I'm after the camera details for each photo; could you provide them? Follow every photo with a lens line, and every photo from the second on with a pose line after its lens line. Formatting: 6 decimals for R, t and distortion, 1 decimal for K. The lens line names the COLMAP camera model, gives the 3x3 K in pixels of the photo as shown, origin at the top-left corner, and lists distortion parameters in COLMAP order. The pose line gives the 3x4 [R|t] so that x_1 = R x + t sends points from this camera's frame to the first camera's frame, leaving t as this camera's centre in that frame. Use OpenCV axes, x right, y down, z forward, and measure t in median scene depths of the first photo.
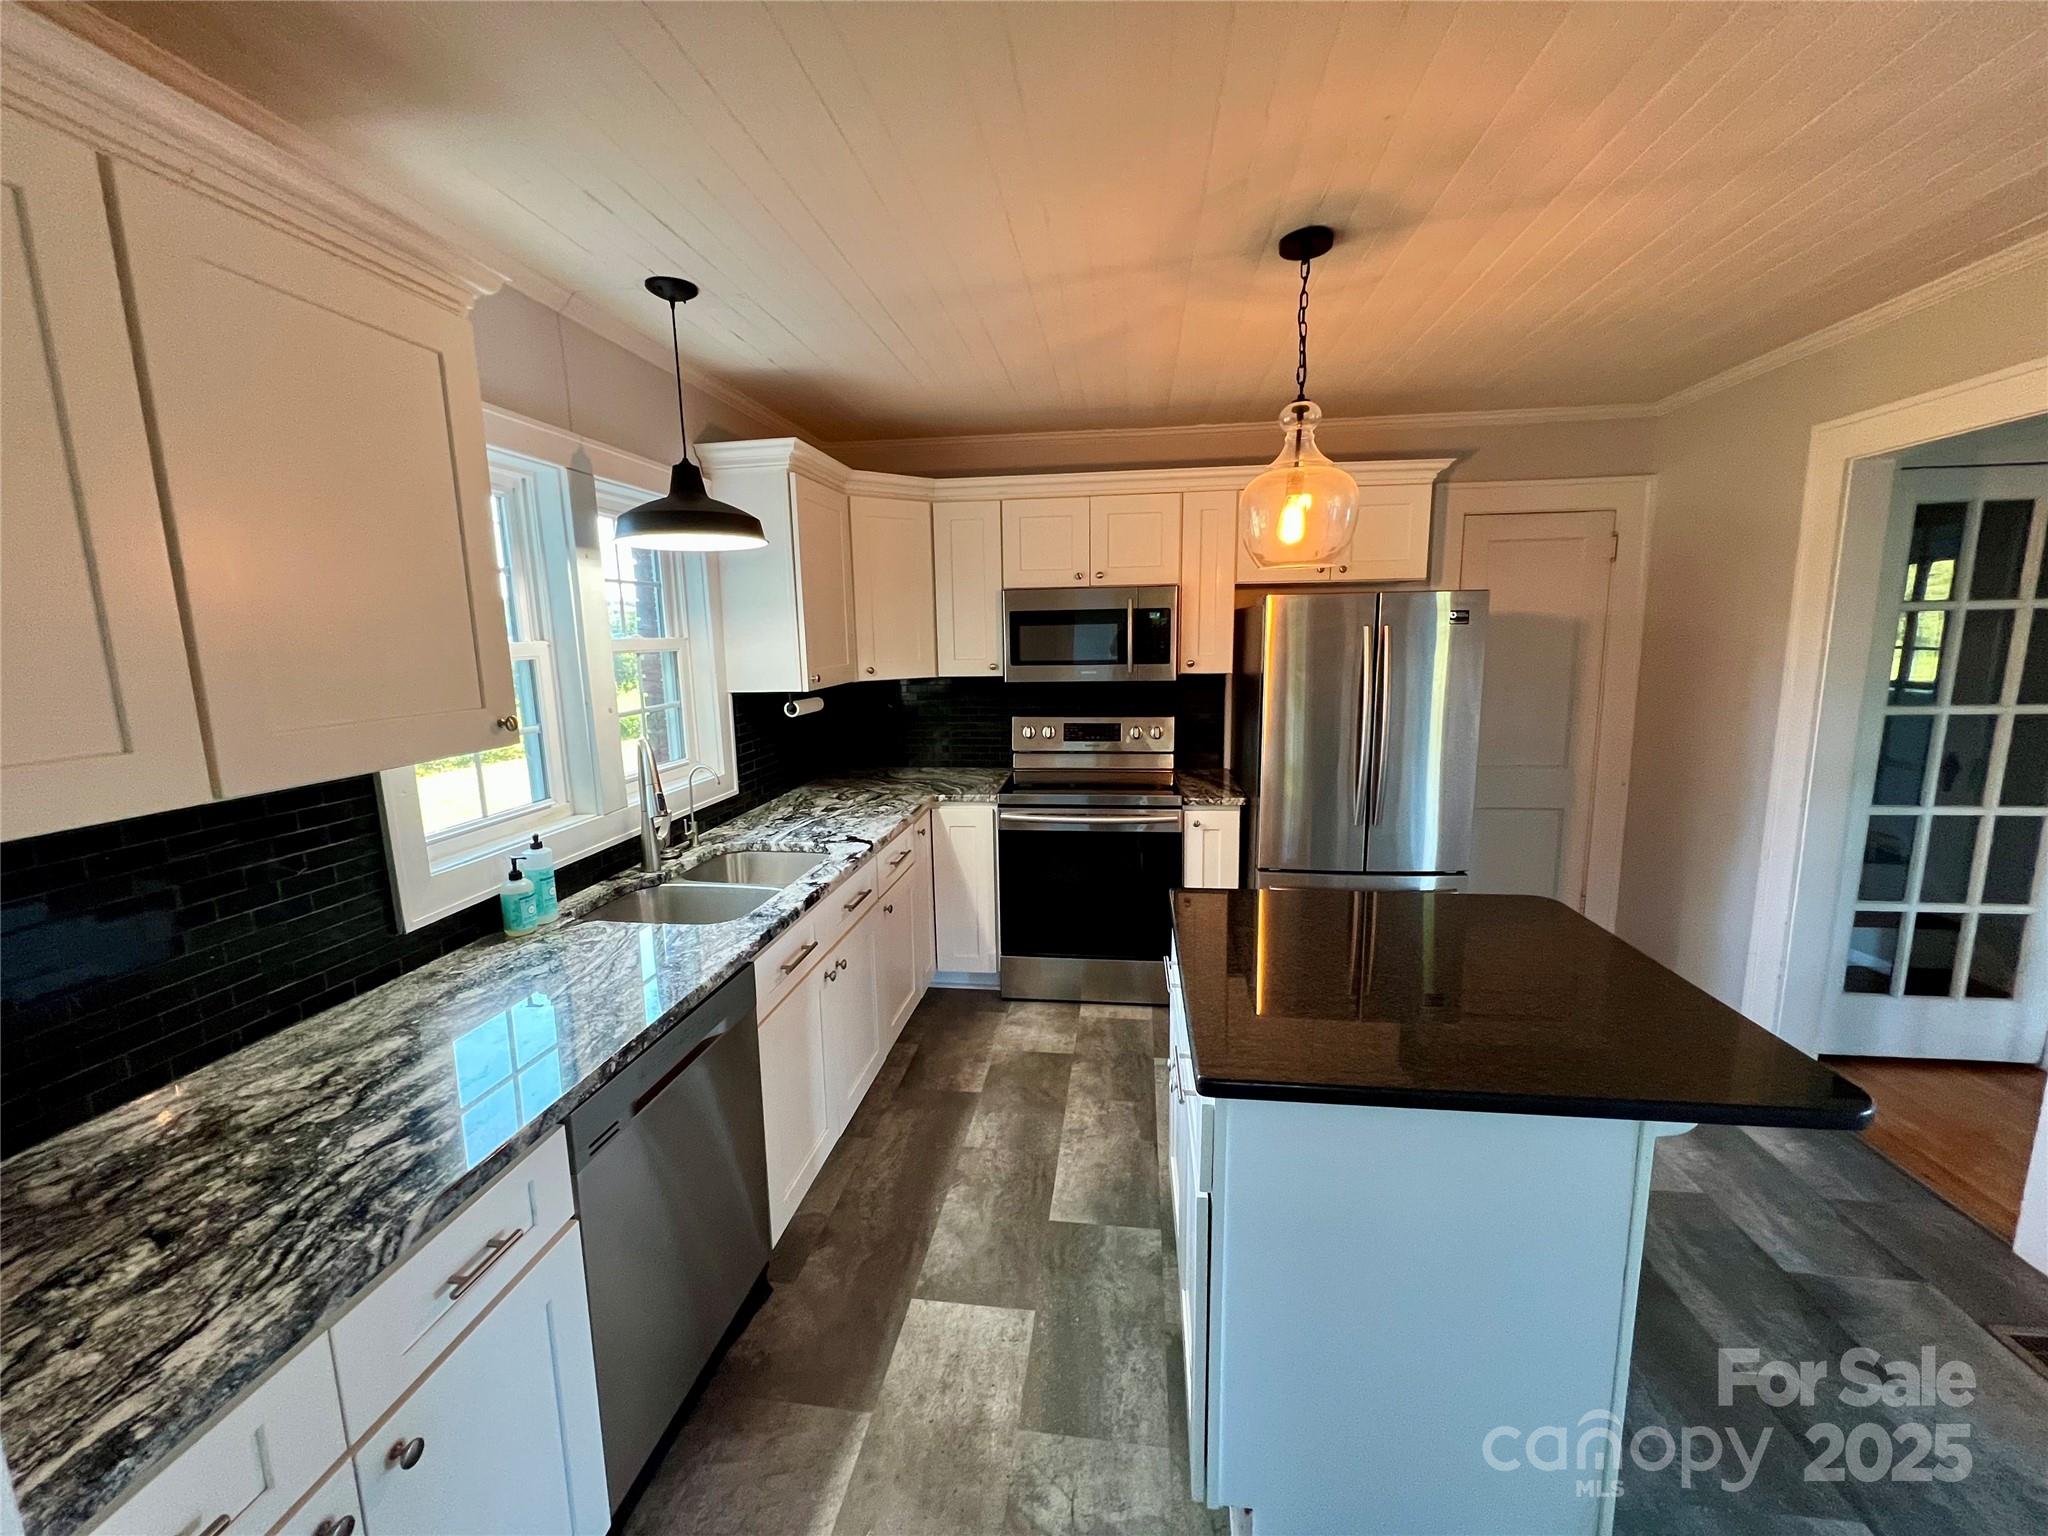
lens RADIAL K [[819.1, 0, 1024.0], [0, 819.1, 768.0], [0, 0, 1]] dist [-0.000639, -0.000385]
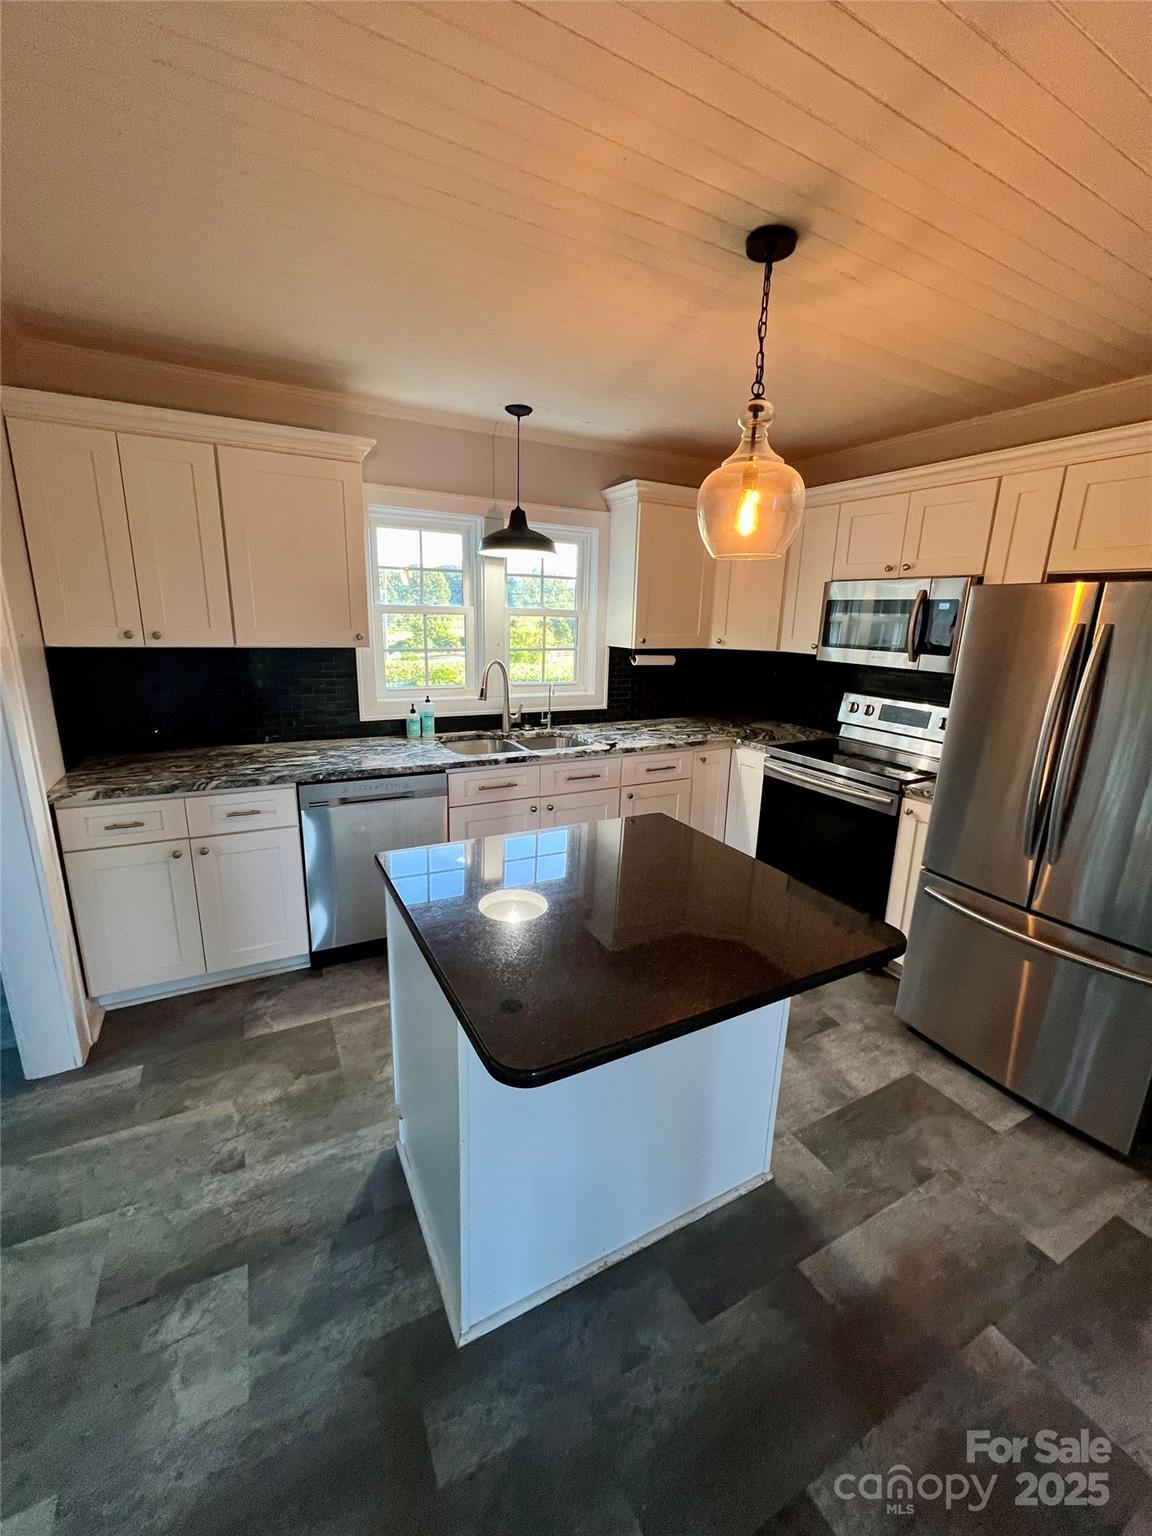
lens RADIAL K [[614.3, 0, 578.6], [0, 614.3, 767.4], [0, 0, 1]] dist [-0.000639, -0.000385]
pose [[0.585310, 0.231695, -0.777001, 0.647351], [-0.175223, 0.971802, 0.157789, -0.041387], [0.791650, 0.043793, 0.609403, 0.229428]]
